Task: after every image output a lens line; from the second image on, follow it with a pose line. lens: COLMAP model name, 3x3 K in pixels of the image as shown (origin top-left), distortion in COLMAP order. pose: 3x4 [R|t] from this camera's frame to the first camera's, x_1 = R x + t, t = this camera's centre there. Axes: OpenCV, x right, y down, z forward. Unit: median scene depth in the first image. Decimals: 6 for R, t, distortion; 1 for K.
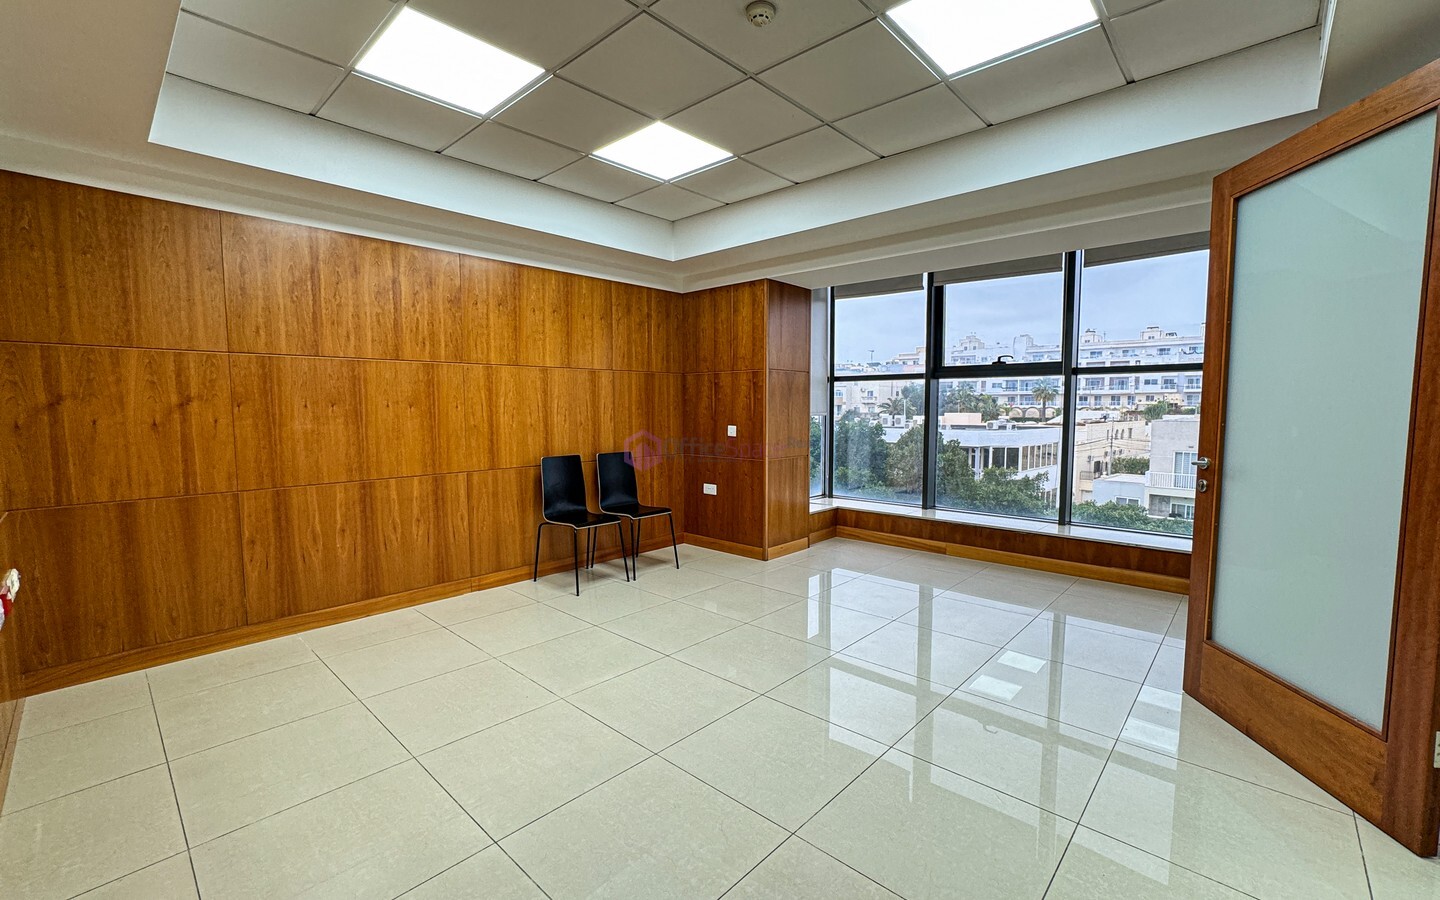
lens RADIAL K [[588.9, 0, 739.0], [0, 588.9, 457.0], [0, 0, 1]] dist [-0.001523, -0.000058]
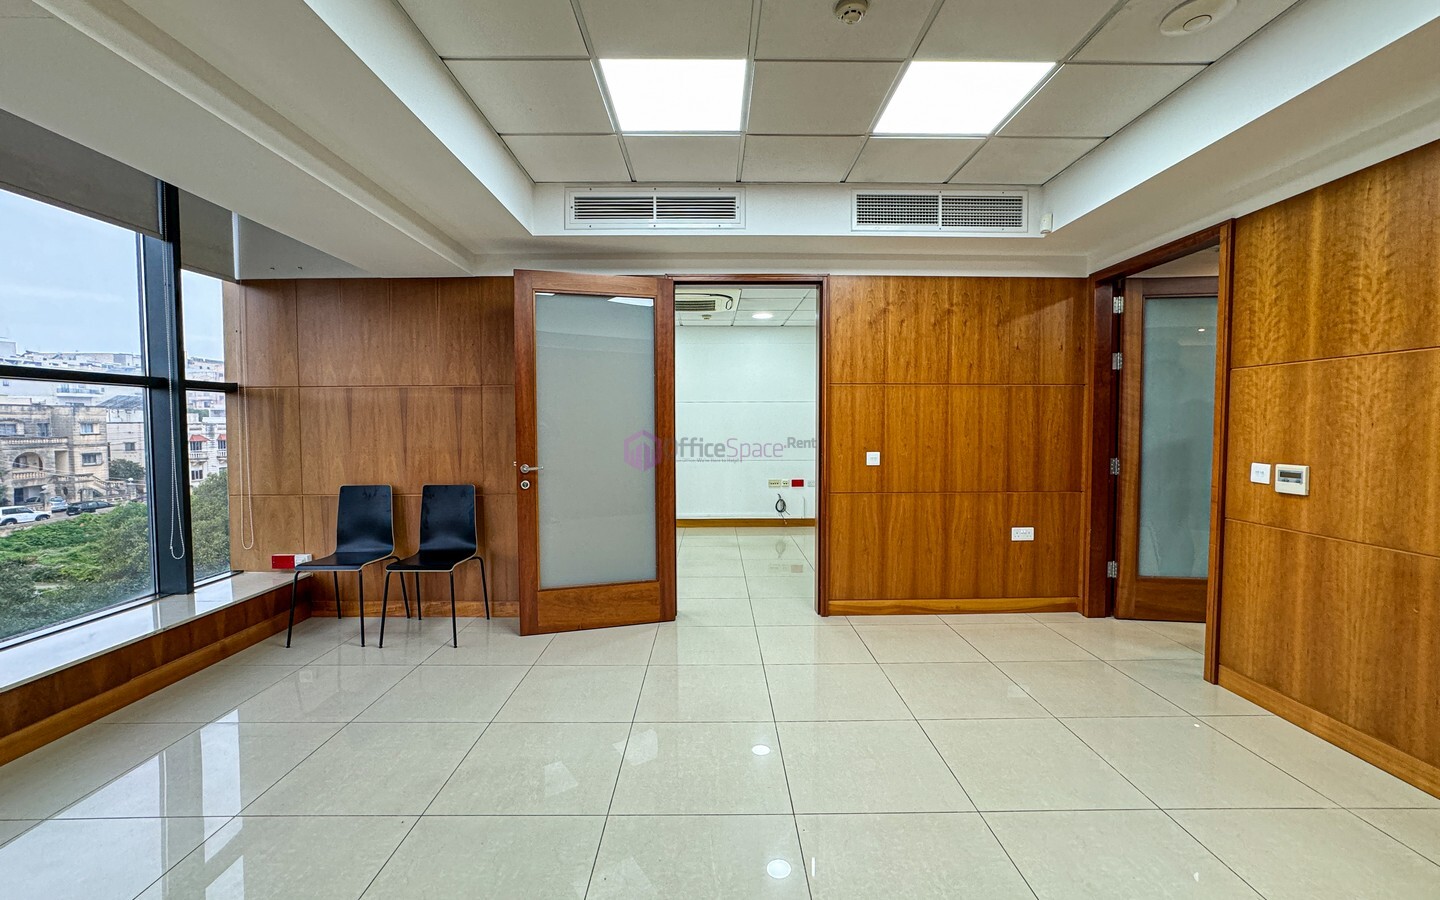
lens RADIAL K [[588.9, 0, 739.0], [0, 588.9, 457.0], [0, 0, 1]] dist [-0.001523, -0.000058]
pose [[0.697988, 0.040491, -0.714964, 0.285177], [-0.059075, 0.998253, -0.001137, -0.029734], [0.713669, 0.043030, 0.699160, 0.308948]]
